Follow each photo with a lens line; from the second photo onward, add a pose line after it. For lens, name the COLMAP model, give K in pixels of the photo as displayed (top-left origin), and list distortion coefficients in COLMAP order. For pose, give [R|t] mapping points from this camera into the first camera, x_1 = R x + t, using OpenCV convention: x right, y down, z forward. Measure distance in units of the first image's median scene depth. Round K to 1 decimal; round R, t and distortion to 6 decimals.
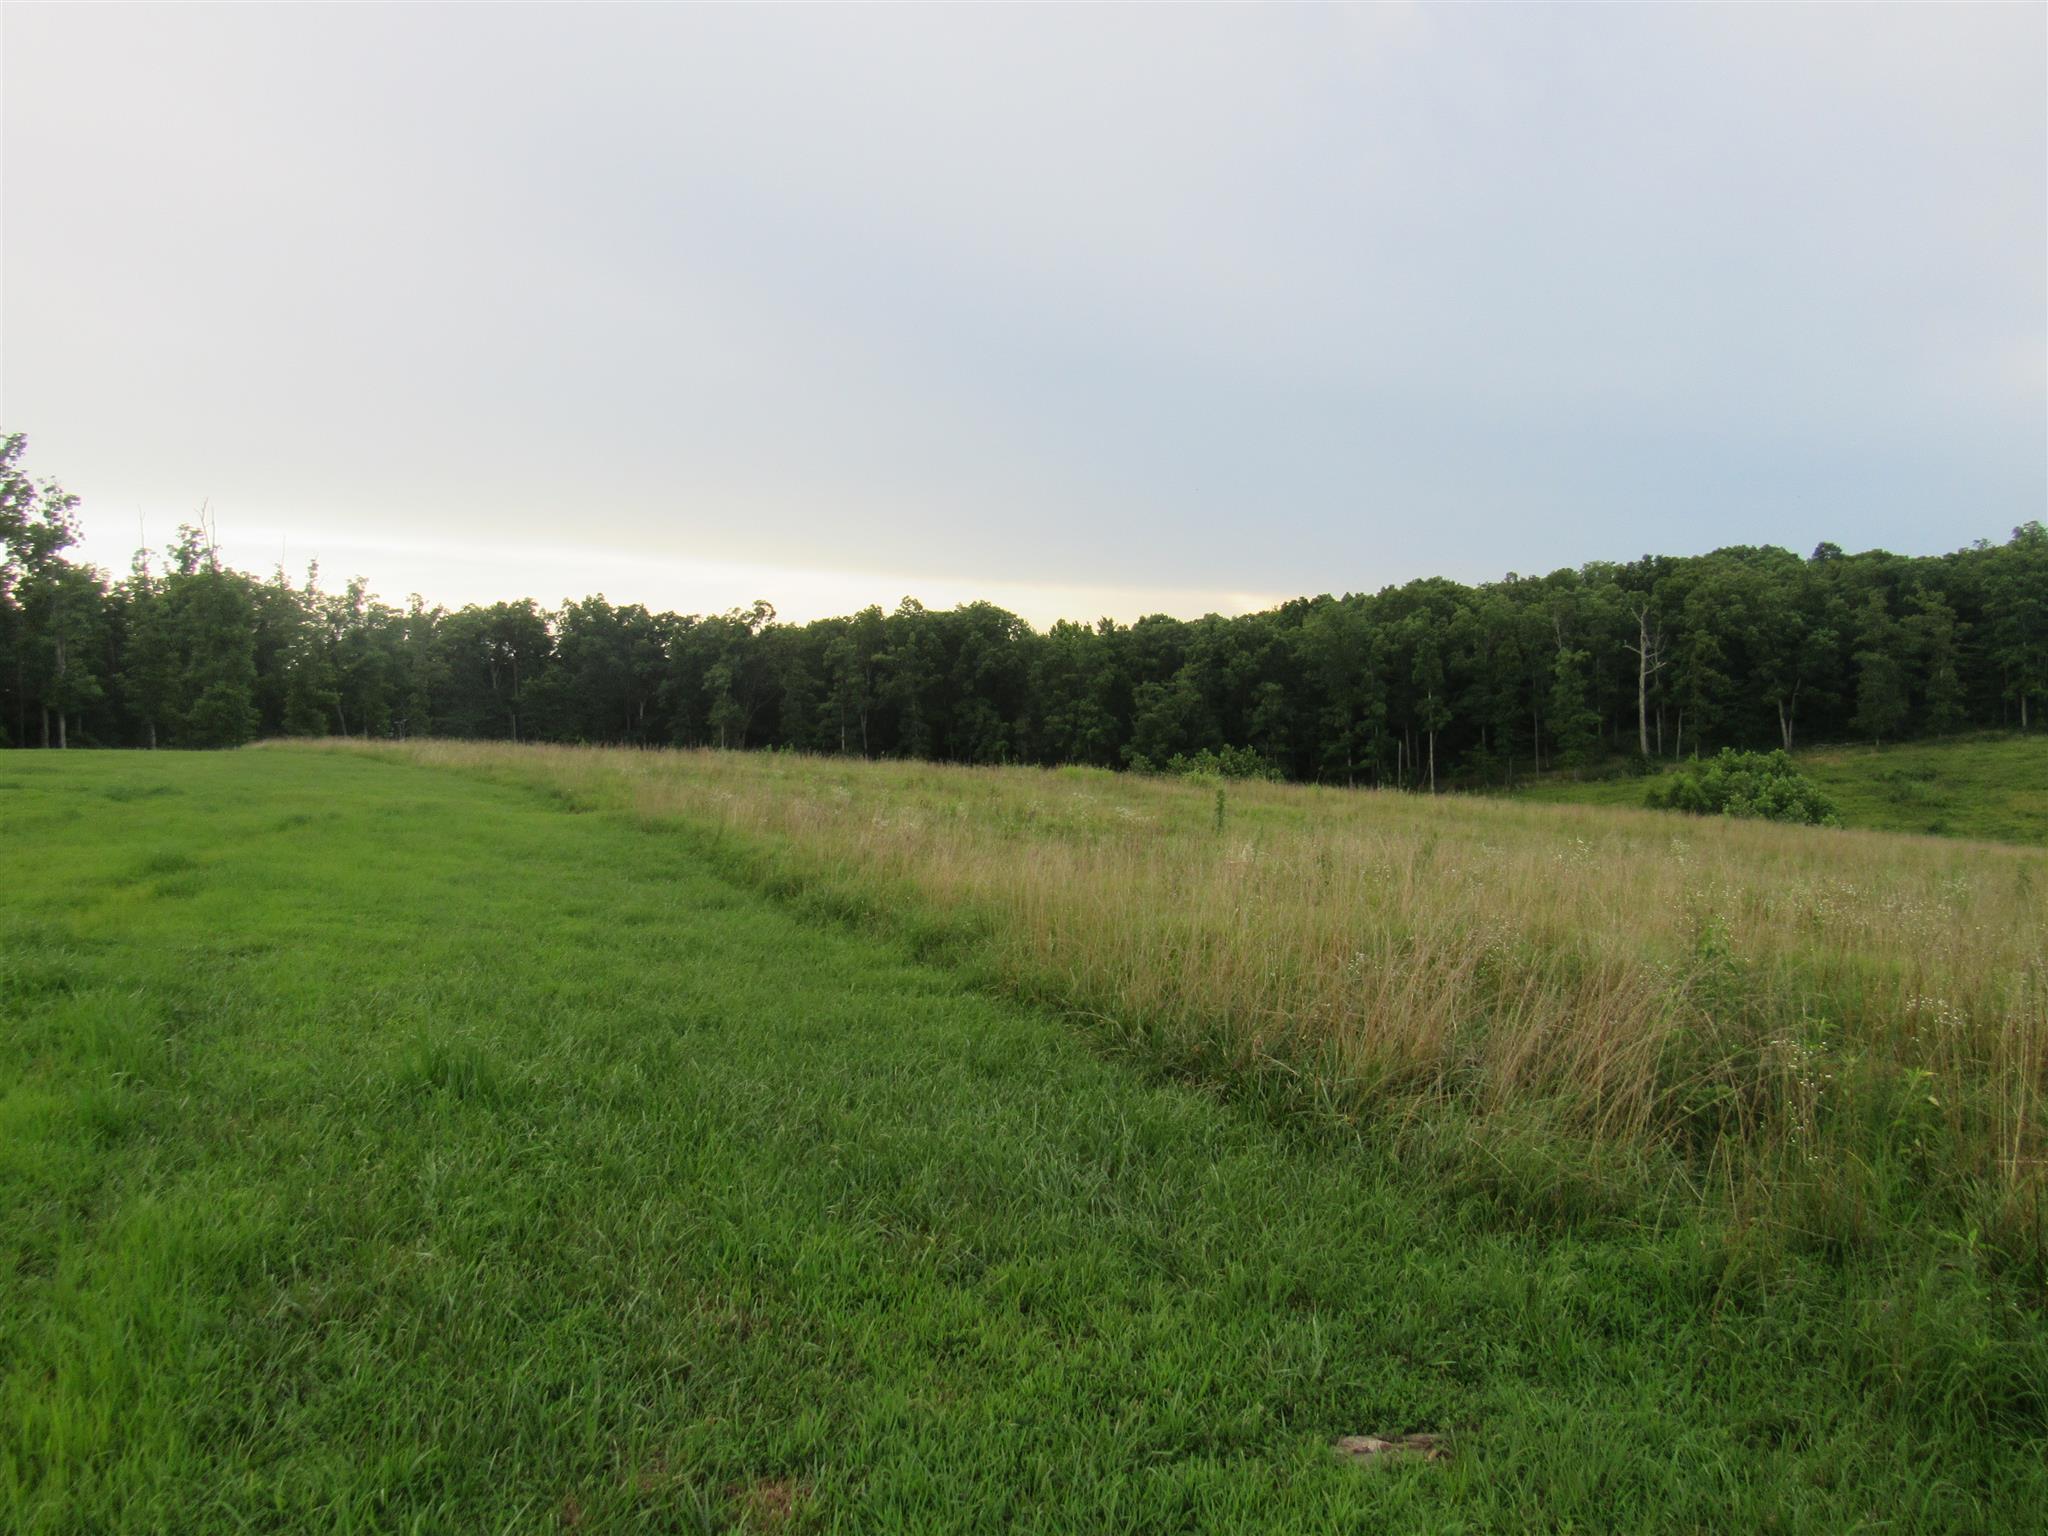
lens RADIAL K [[1444.1, 0, 1014.4], [0, 1444.1, 774.4], [0, 0, 1]] dist [-0.027935, -0.004056]
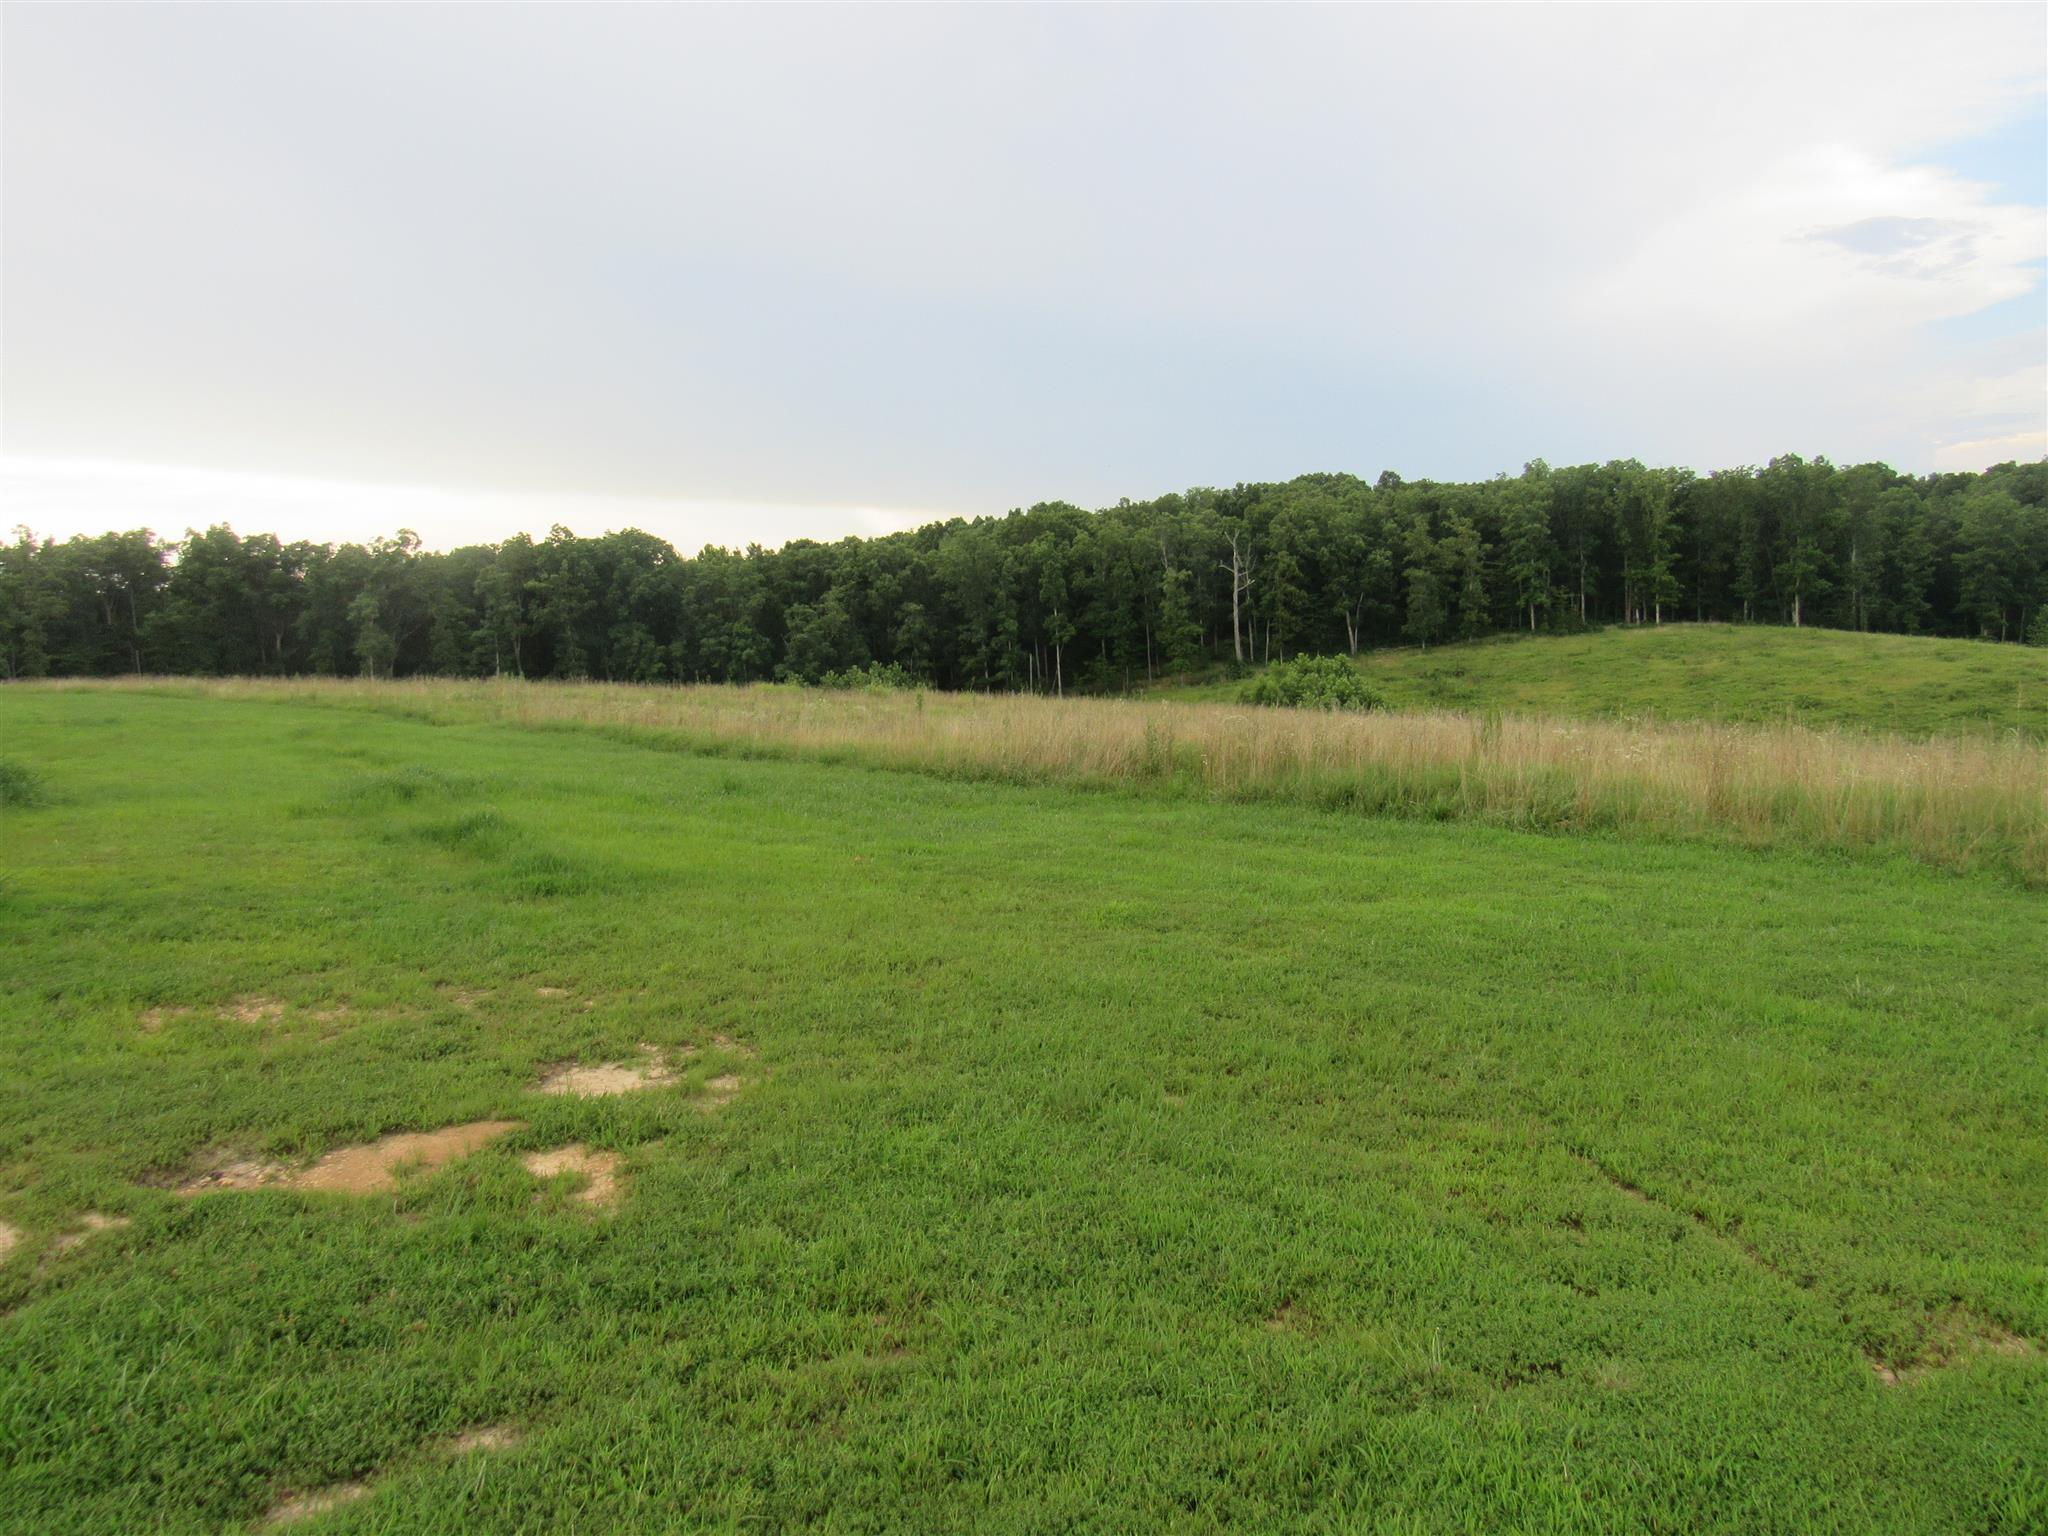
lens RADIAL K [[1702.6, 0, 929.2], [0, 1702.6, 768.8], [0, 0, 1]] dist [-0.058019, 0.114398]
pose [[0.978342, -0.038530, 0.203379, -0.075819], [0.030093, 0.998560, 0.044412, 0.004146], [-0.204797, -0.037330, 0.978092, -0.258880]]
